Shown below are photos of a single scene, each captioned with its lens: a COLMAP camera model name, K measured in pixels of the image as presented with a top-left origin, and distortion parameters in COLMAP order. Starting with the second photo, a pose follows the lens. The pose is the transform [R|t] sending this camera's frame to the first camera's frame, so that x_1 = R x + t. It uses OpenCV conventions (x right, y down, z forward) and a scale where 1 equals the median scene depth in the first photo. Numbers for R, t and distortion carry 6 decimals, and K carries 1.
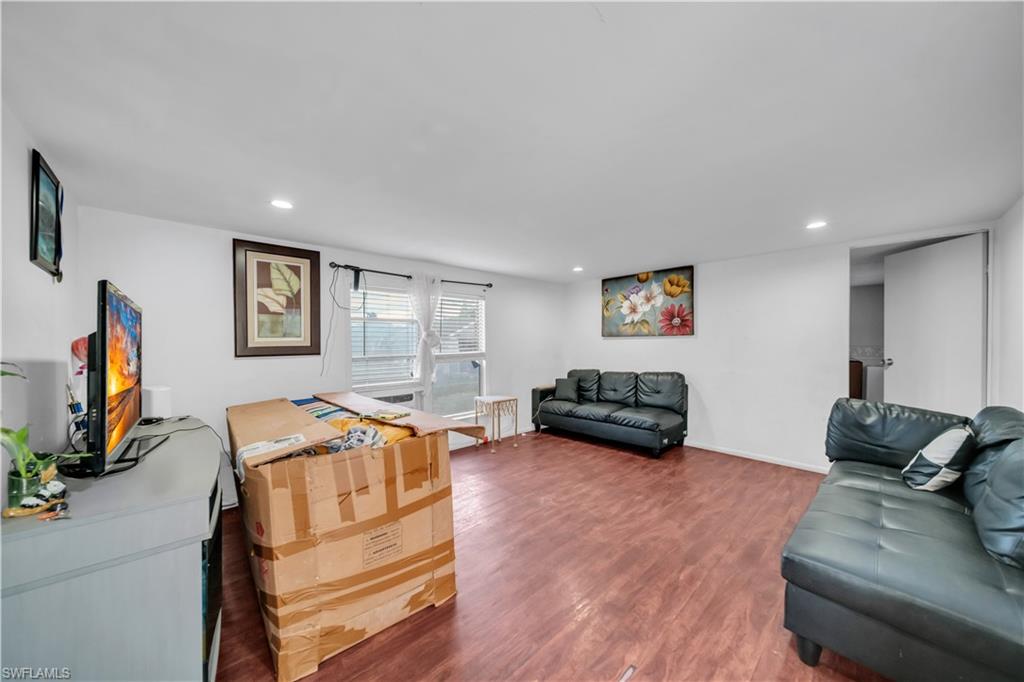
lens RADIAL K [[355.0, 0, 513.0], [0, 355.0, 344.0], [0, 0, 1]] dist [0.001440, -0.000612]
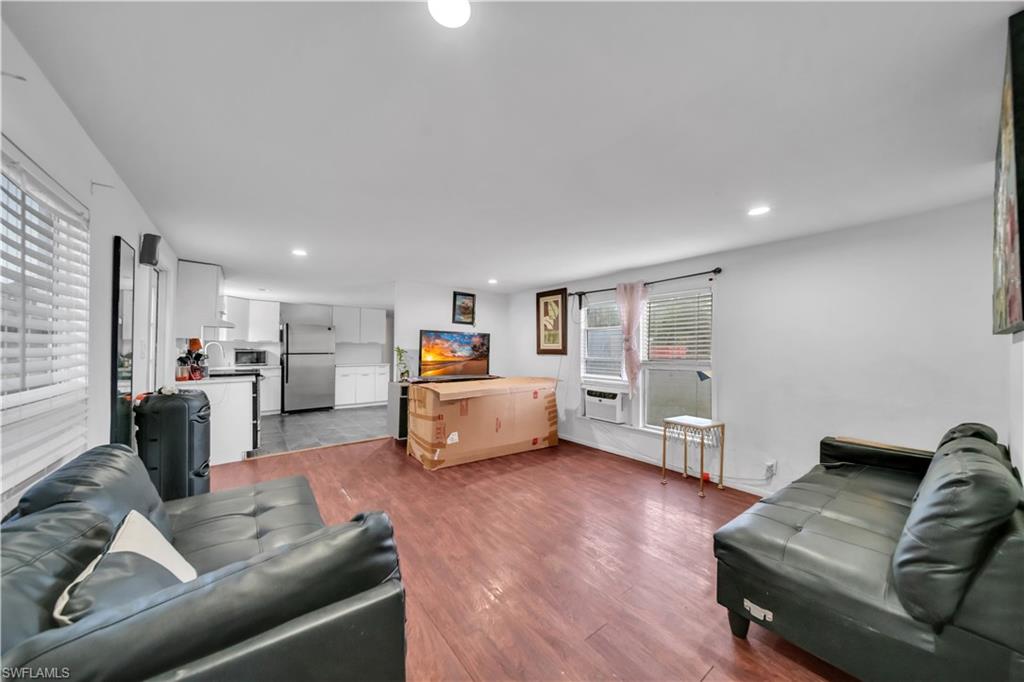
lens RADIAL K [[355.0, 0, 513.8], [0, 355.0, 346.9], [0, 0, 1]] dist [0.001440, -0.000612]
pose [[-0.096054, 0.003404, -0.995370, 1.069615], [-0.010931, 0.999930, 0.004475, -0.009391], [0.995316, 0.011310, -0.096010, 0.988798]]
